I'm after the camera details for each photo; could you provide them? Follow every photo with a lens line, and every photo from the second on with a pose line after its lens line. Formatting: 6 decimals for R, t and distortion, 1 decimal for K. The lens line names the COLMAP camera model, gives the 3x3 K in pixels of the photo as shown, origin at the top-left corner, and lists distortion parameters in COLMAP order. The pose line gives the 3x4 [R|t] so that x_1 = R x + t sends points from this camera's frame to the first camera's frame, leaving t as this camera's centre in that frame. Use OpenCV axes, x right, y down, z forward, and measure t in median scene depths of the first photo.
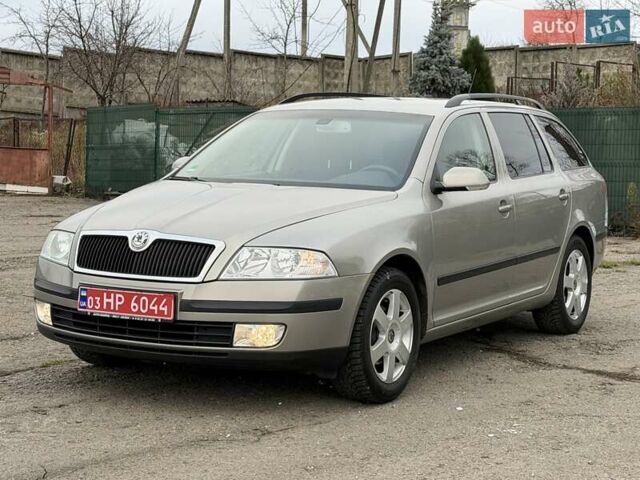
lens RADIAL K [[1447.5, 0, 320.0], [0, 1447.5, 240.0], [0, 0, 1]] dist [0.051908, 0.213415]
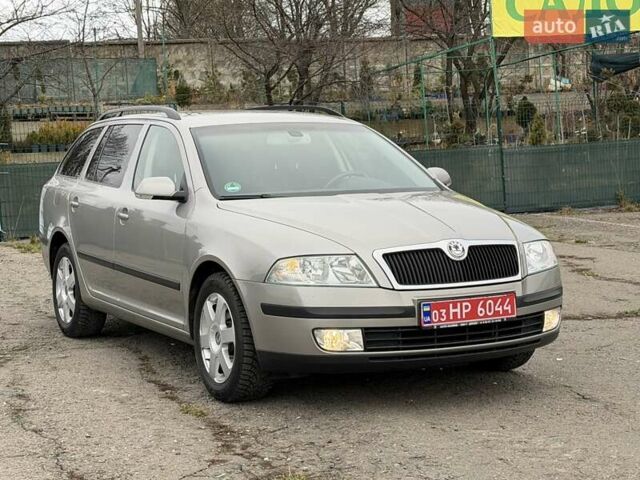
lens RADIAL K [[1388.9, 0, 320.0], [0, 1388.9, 240.0], [0, 0, 1]] dist [0.075975, 0.361683]
pose [[0.529985, -0.100829, 0.841991, -1.003475], [0.102540, 0.993240, 0.054398, -0.070073], [-0.841784, 0.057508, 0.536742, 0.538856]]
